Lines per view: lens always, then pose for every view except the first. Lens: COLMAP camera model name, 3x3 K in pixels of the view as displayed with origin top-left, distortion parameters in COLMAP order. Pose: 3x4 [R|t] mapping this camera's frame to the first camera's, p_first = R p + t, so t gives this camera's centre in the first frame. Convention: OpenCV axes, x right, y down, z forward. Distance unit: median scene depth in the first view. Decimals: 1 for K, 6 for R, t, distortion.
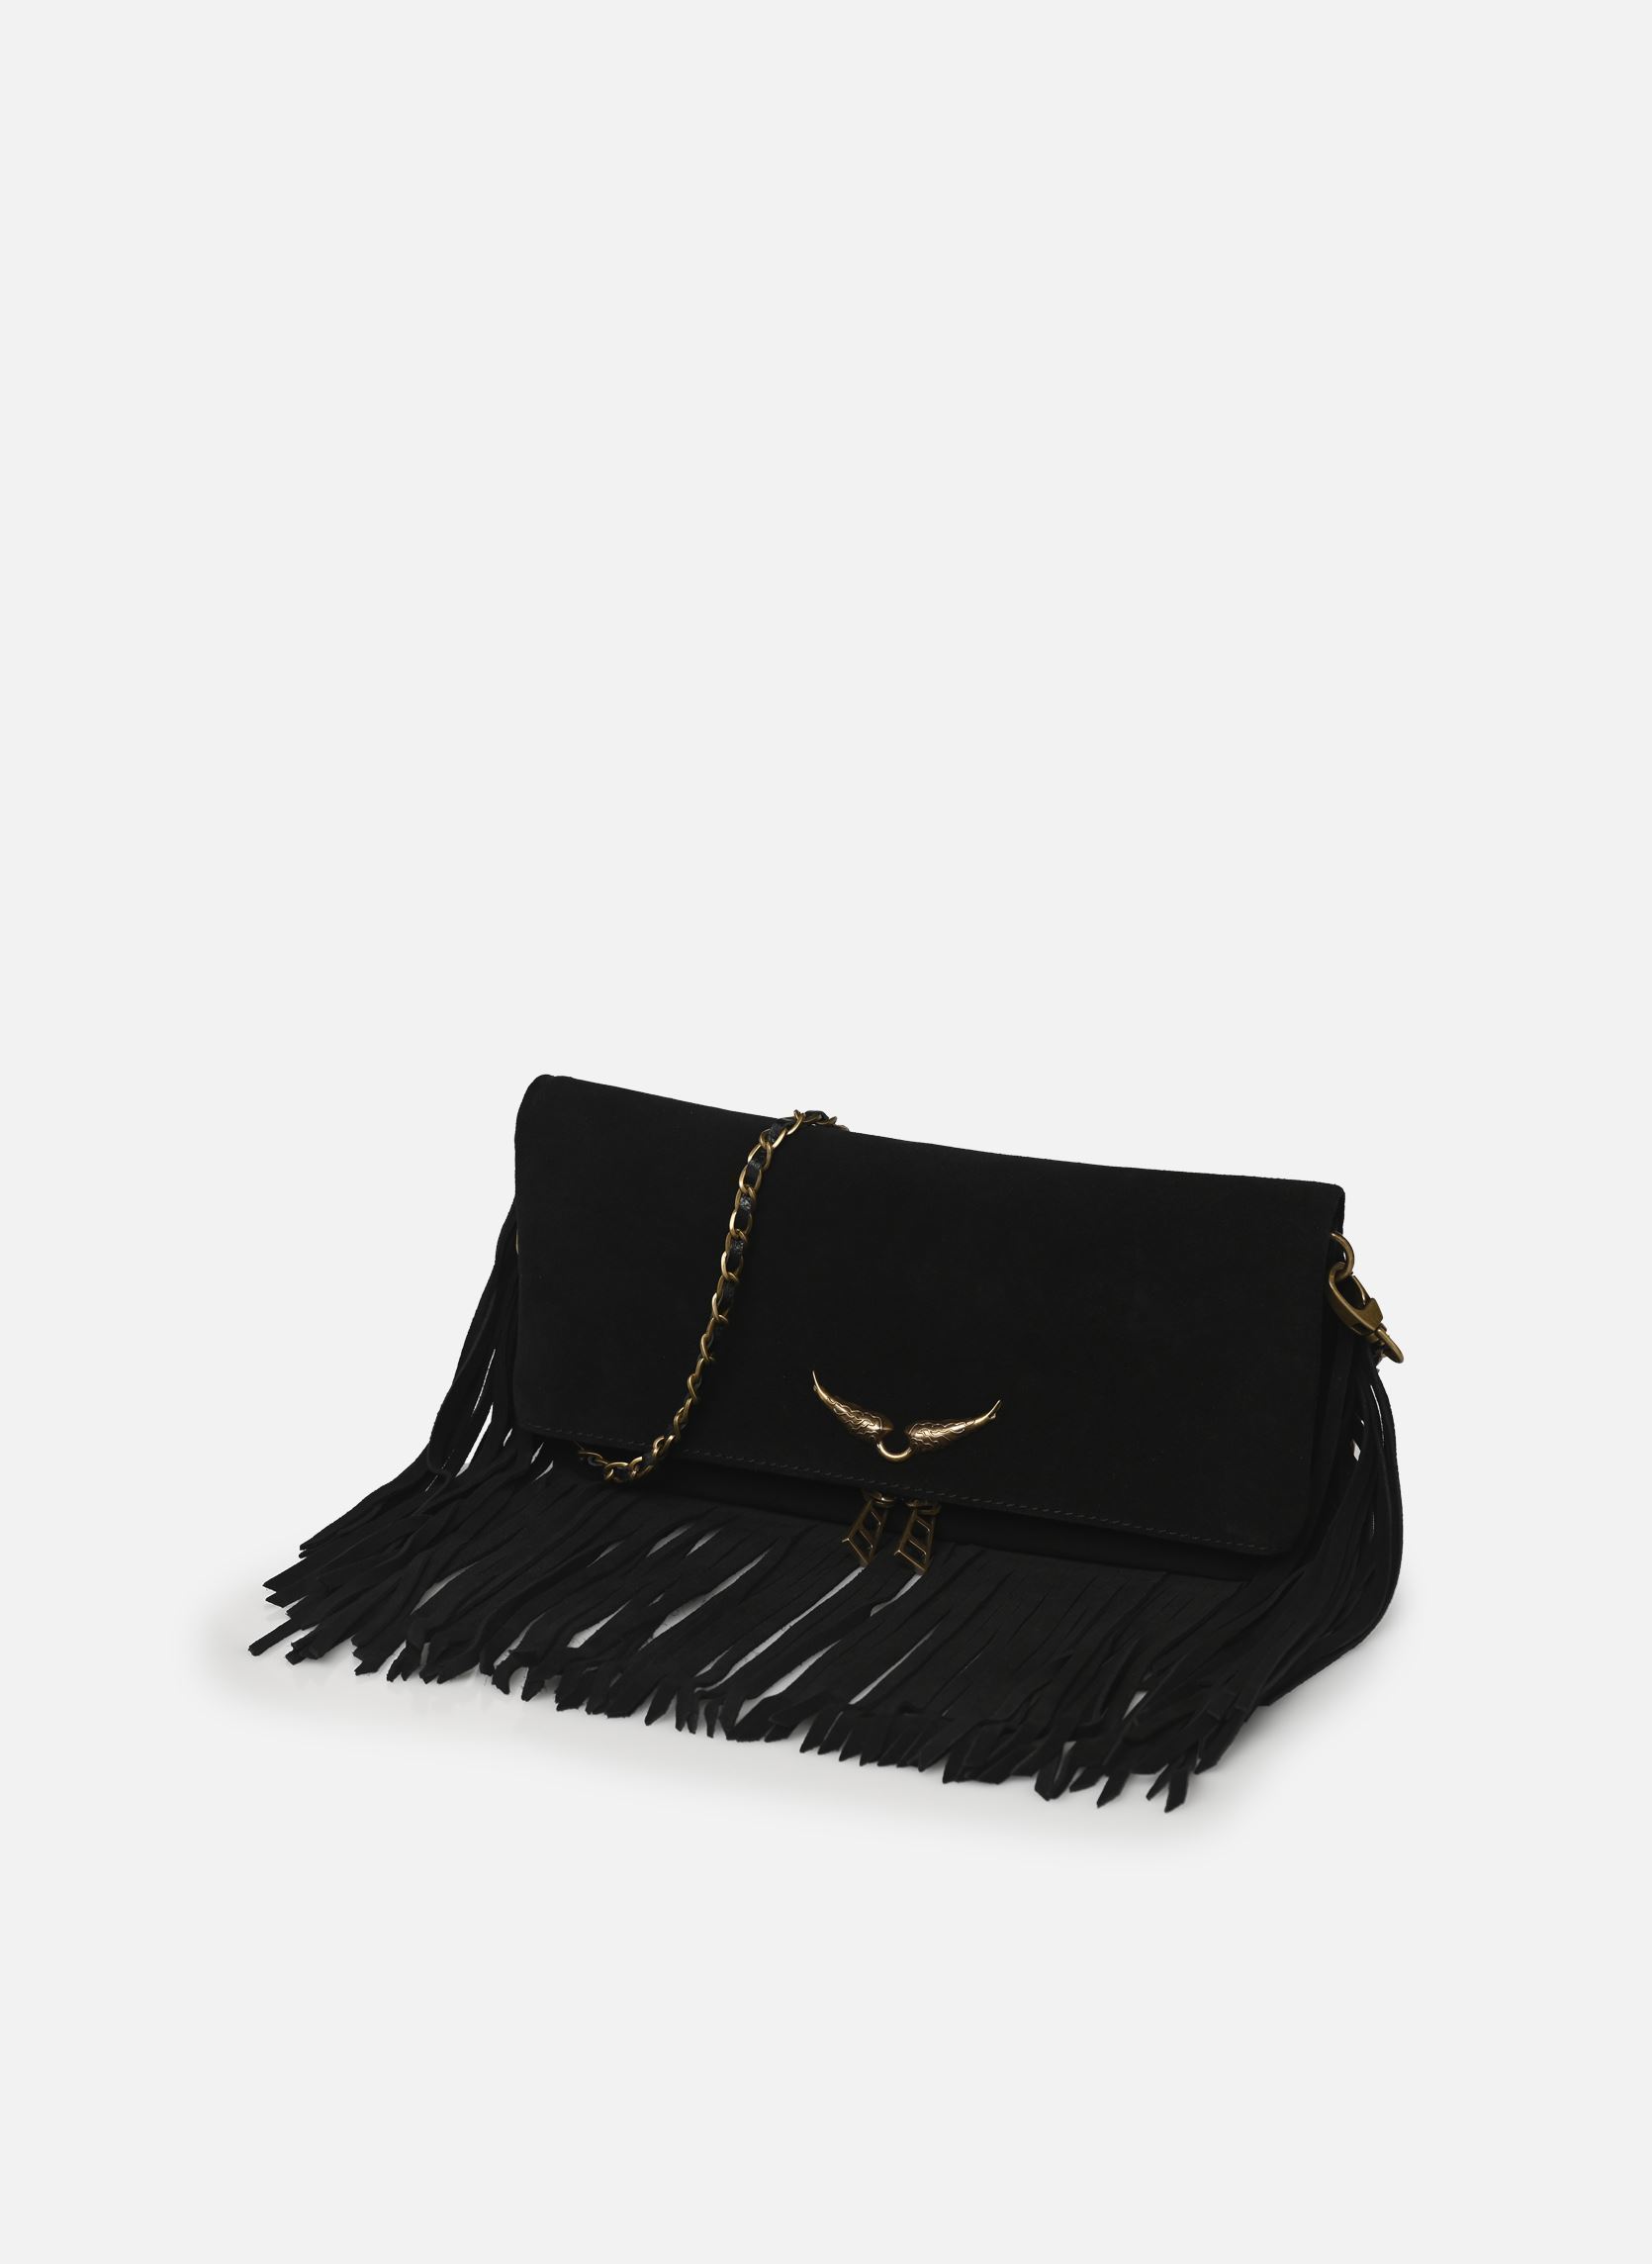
lens RADIAL K [[7212.8, 0, 826.2], [0, 7212.8, 1132.0], [0, 0, 1]] dist [0.027932, 0.000000]
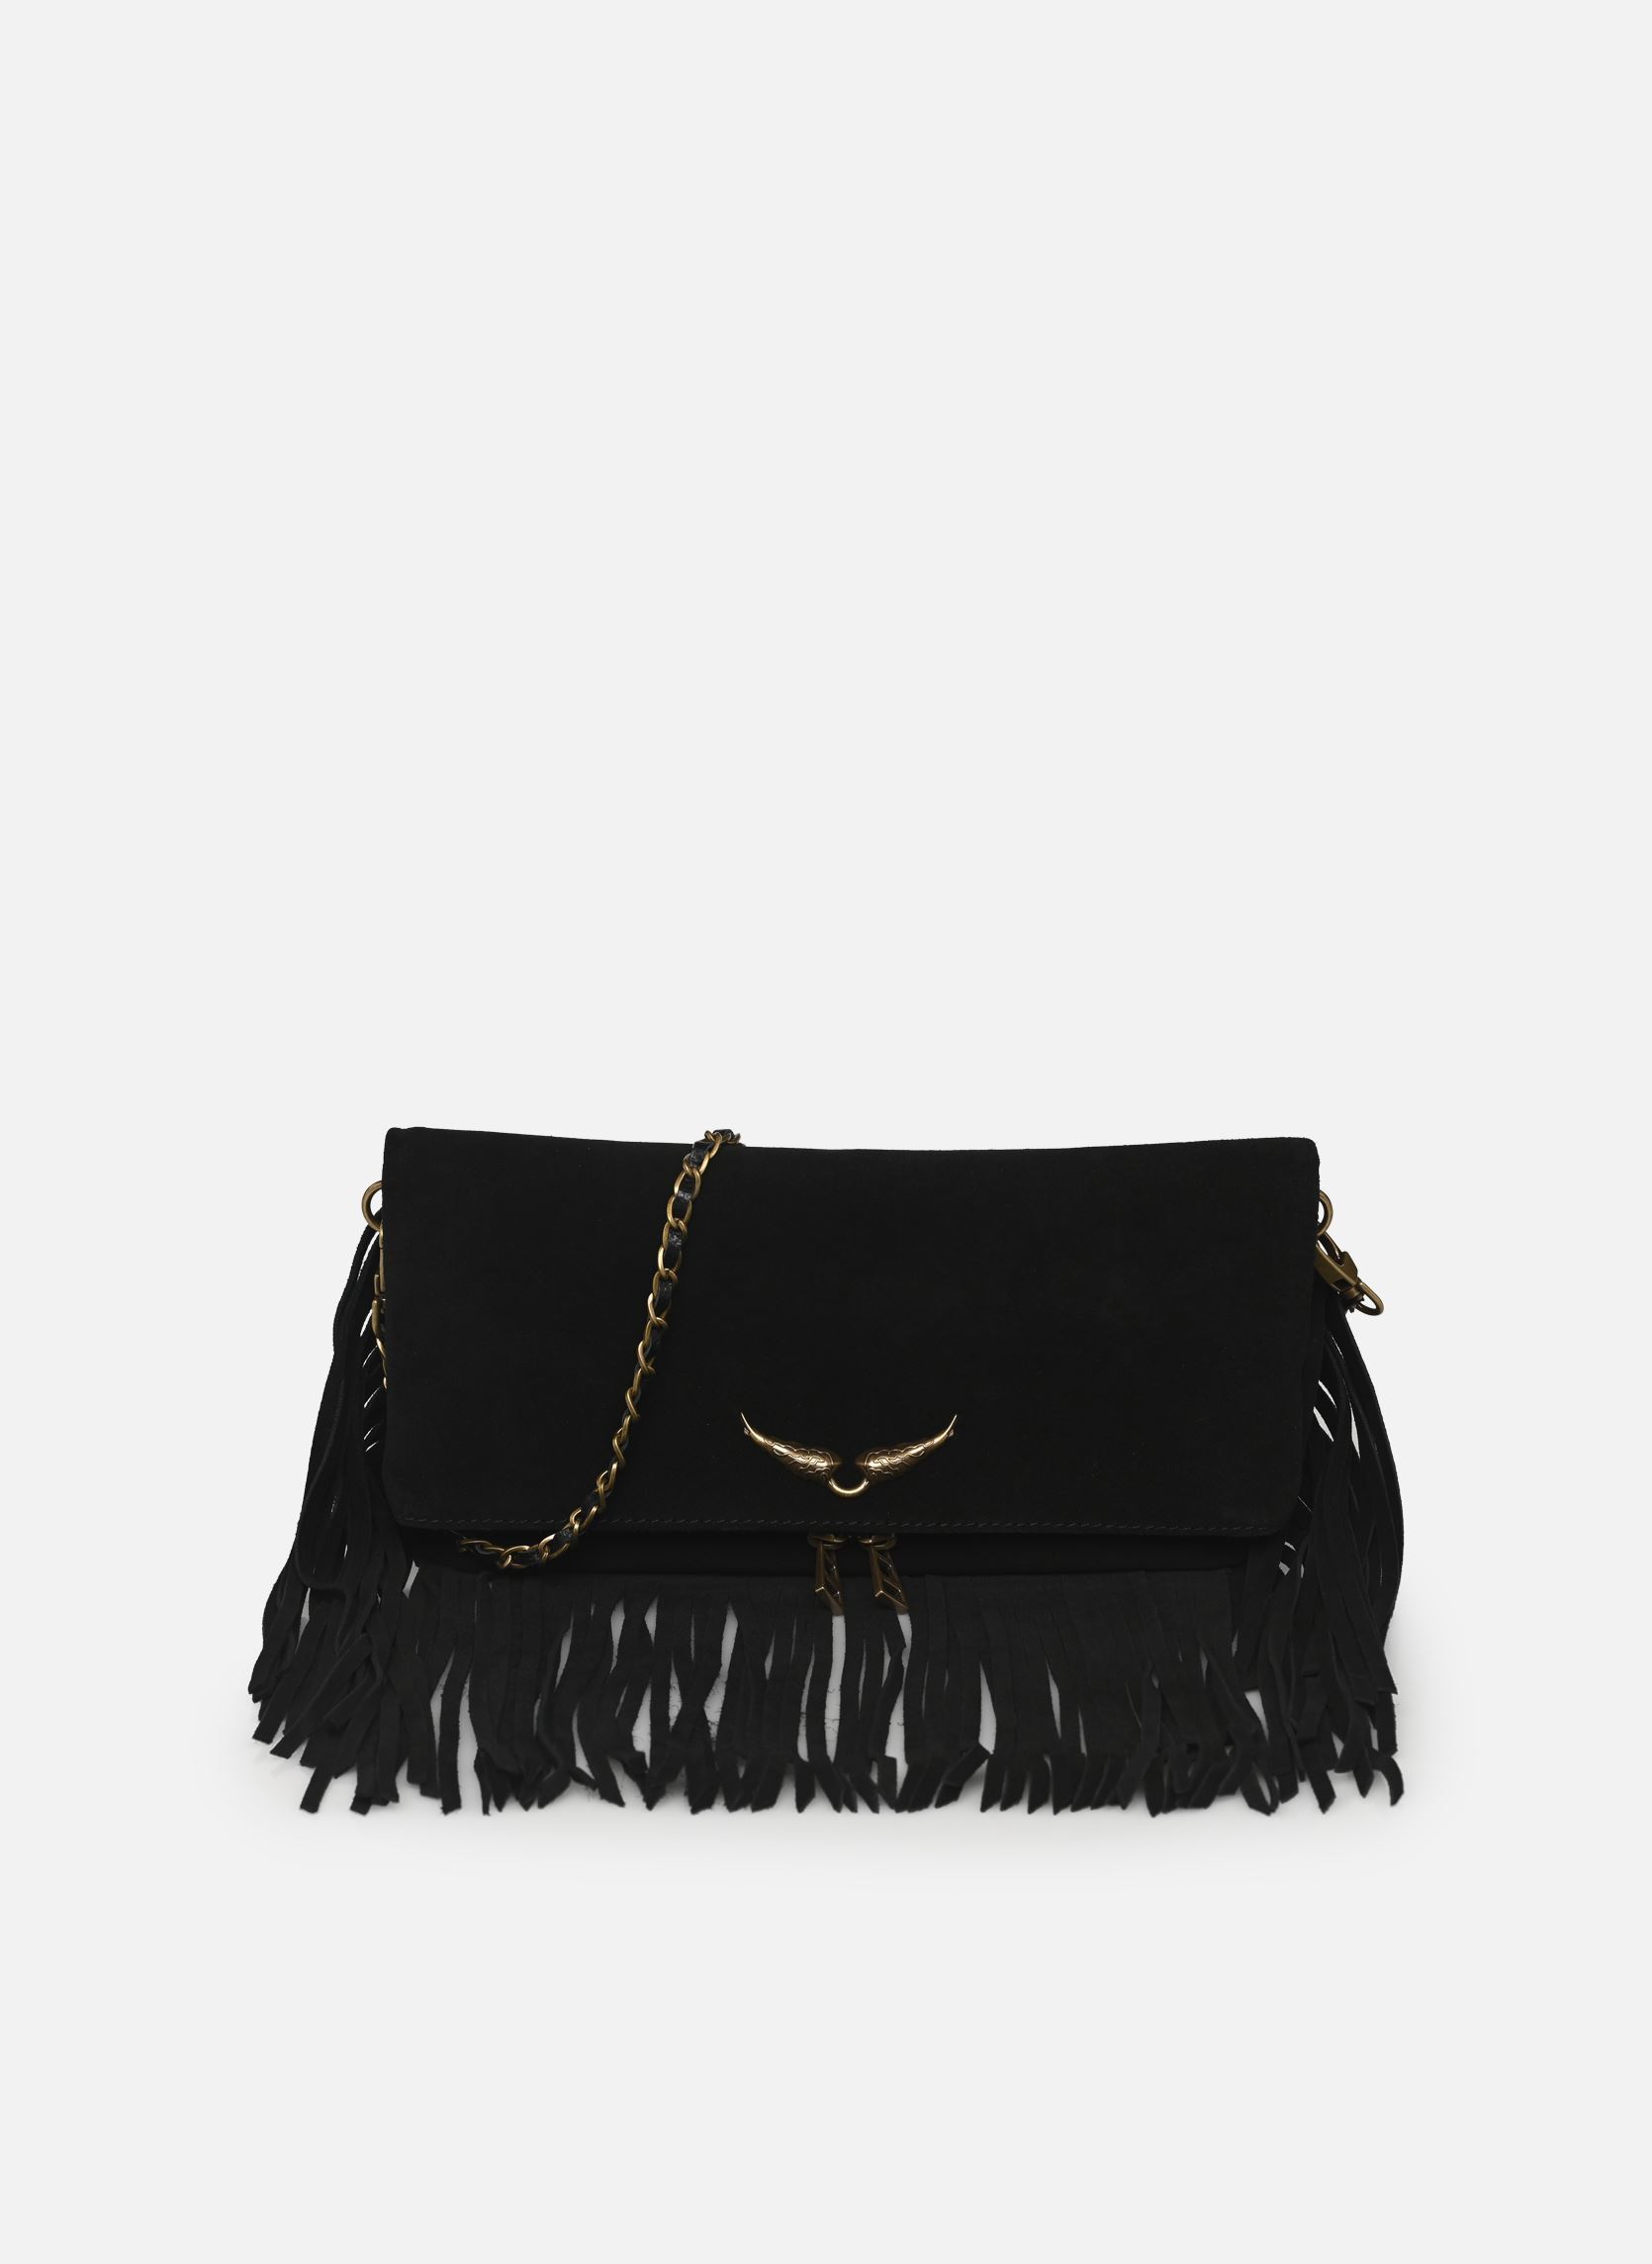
lens RADIAL K [[7212.8, 0, 826.0], [0, 7212.8, 1131.9], [0, 0, 1]] dist [0.027932, 0.000000]
pose [[0.852750, -0.113095, 0.509929, -0.457068], [0.116794, 0.992844, 0.024886, -0.023845], [-0.509095, 0.038335, 0.859856, 0.208676]]
